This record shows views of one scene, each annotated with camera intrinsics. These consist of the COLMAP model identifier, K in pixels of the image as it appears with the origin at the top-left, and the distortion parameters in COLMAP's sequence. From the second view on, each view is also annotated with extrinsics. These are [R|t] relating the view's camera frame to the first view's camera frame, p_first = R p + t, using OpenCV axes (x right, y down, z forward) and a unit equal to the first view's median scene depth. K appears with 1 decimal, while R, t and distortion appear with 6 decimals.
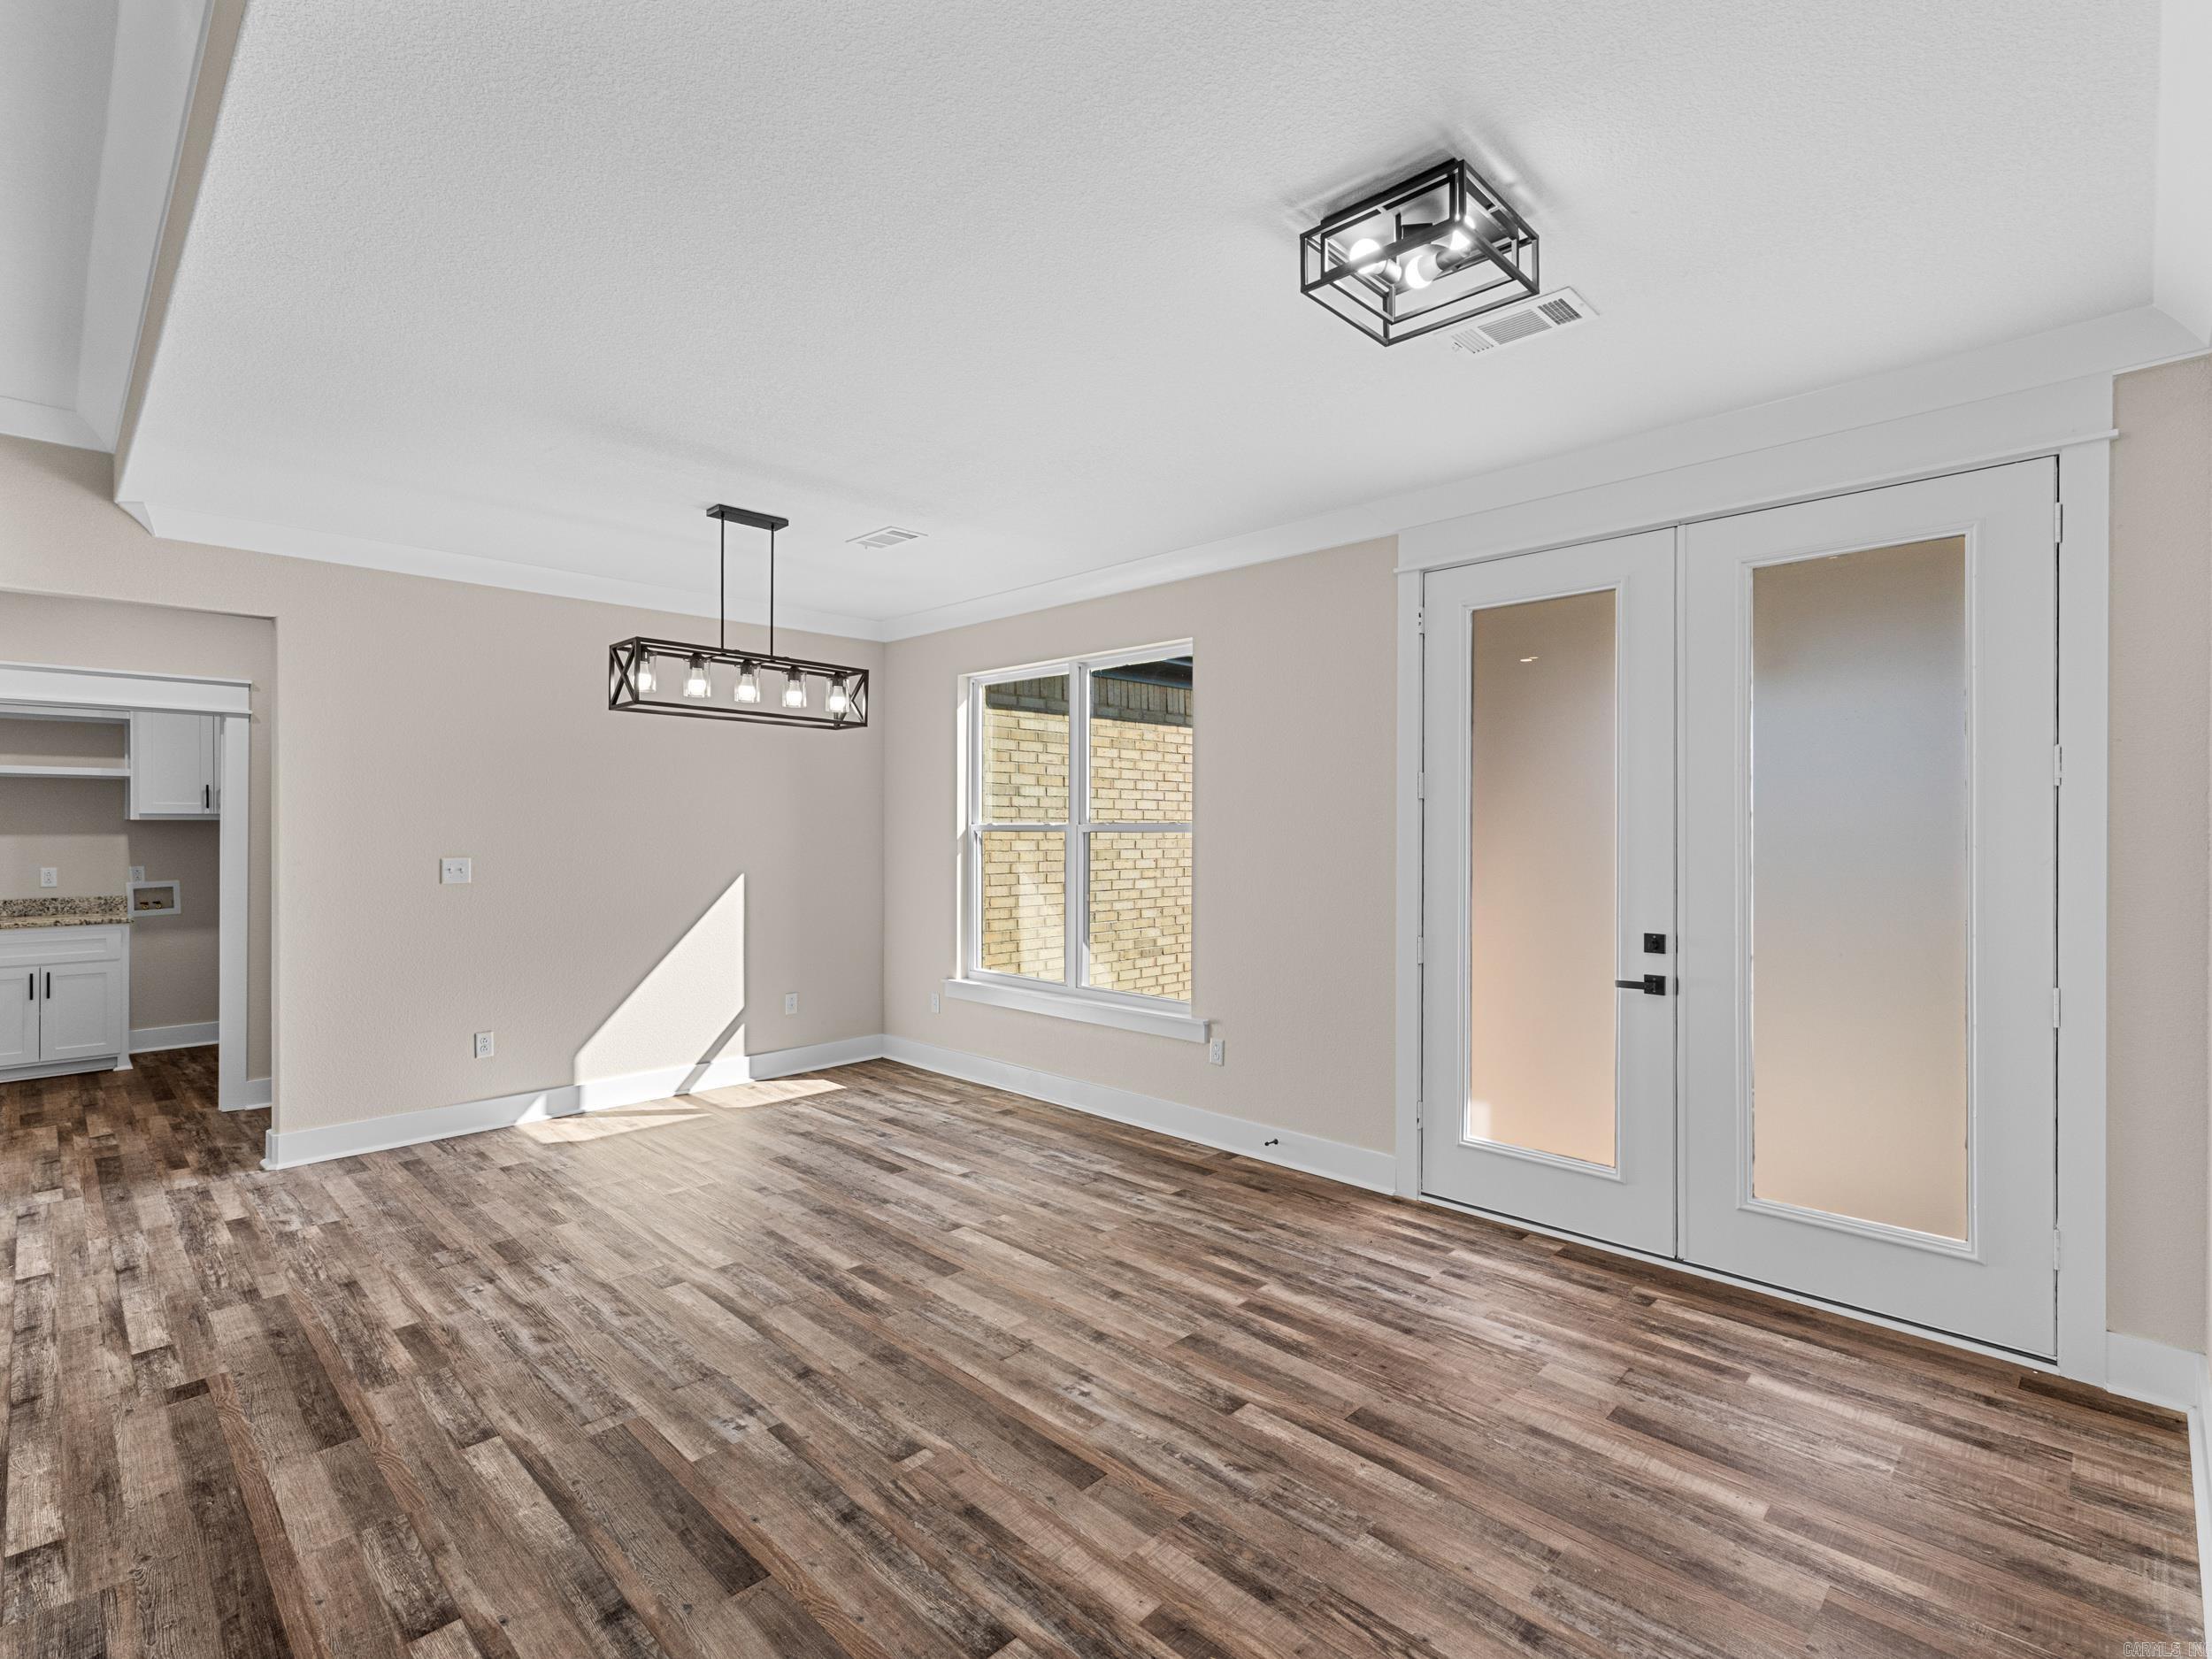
lens RADIAL K [[1045.1, 0, 1112.0], [0, 1045.1, 840.2], [0, 0, 1]] dist [0.005171, -0.000569]
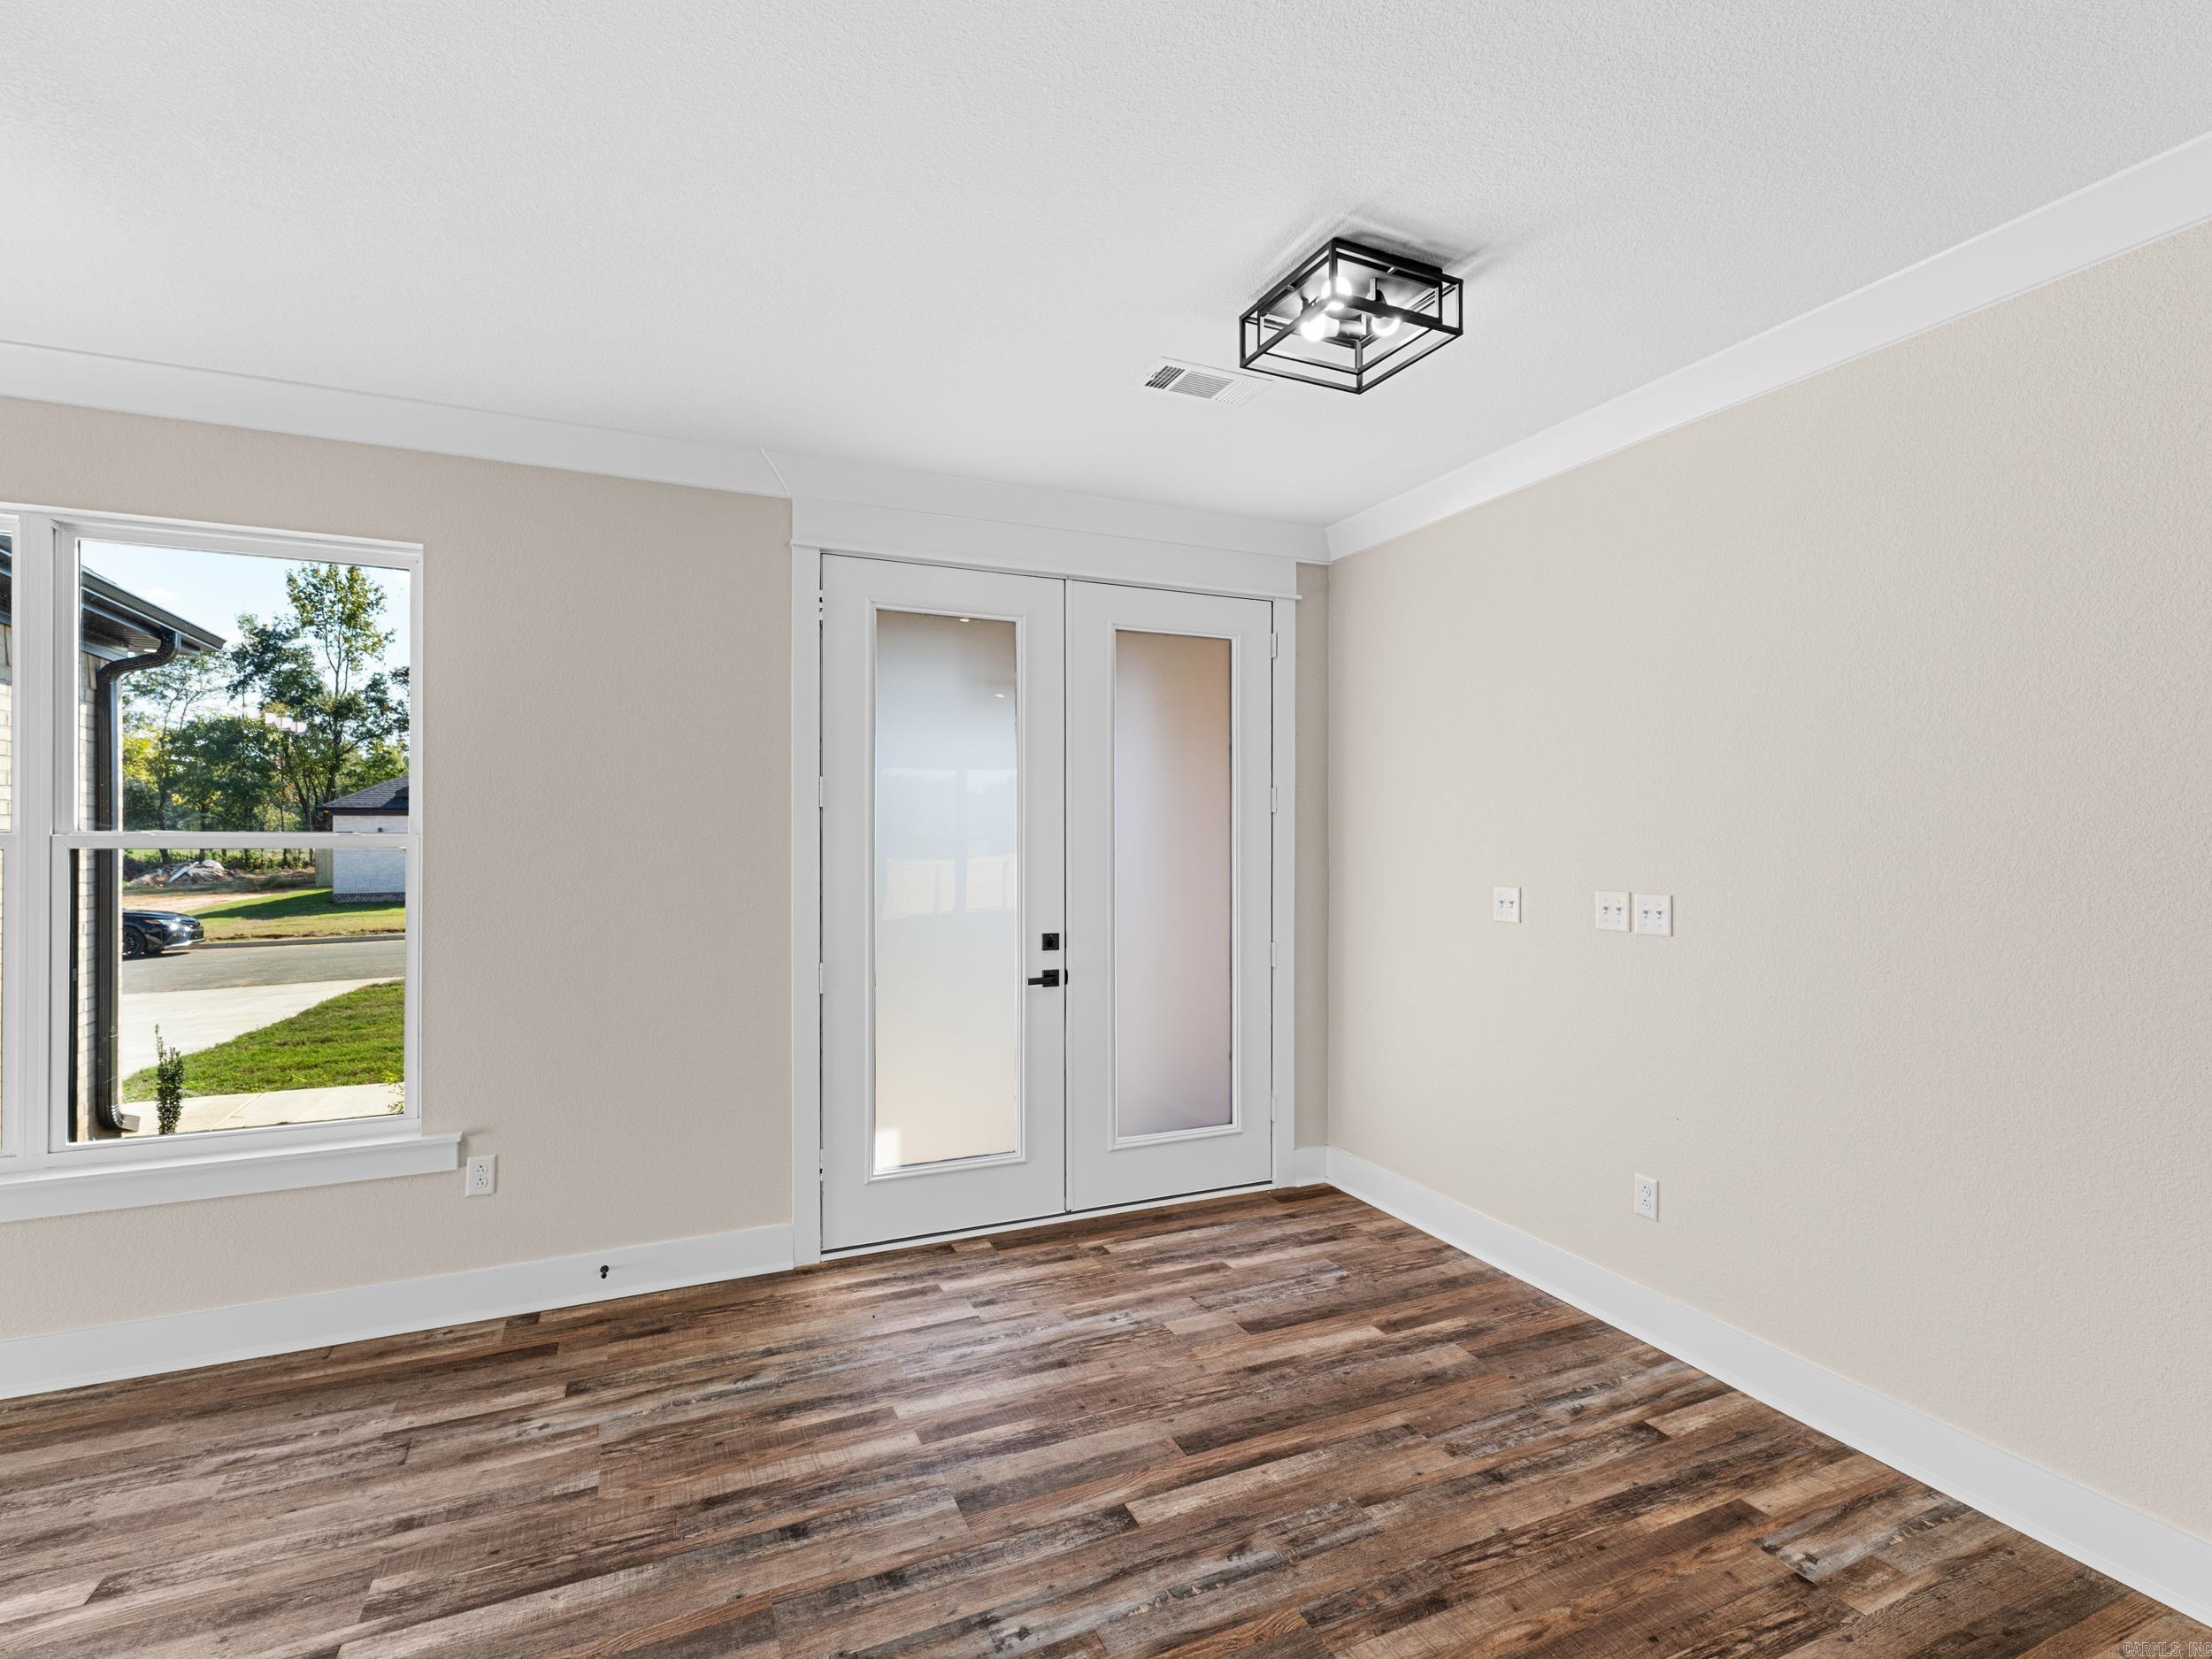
lens RADIAL K [[1045.1, 0, 1107.5], [0, 1045.1, 848.2], [0, 0, 1]] dist [0.005171, -0.000569]
pose [[0.369931, -0.008167, 0.929023, -0.512776], [0.012492, 0.999915, 0.003816, -0.006613], [-0.928975, 0.010194, 0.370001, 0.522083]]
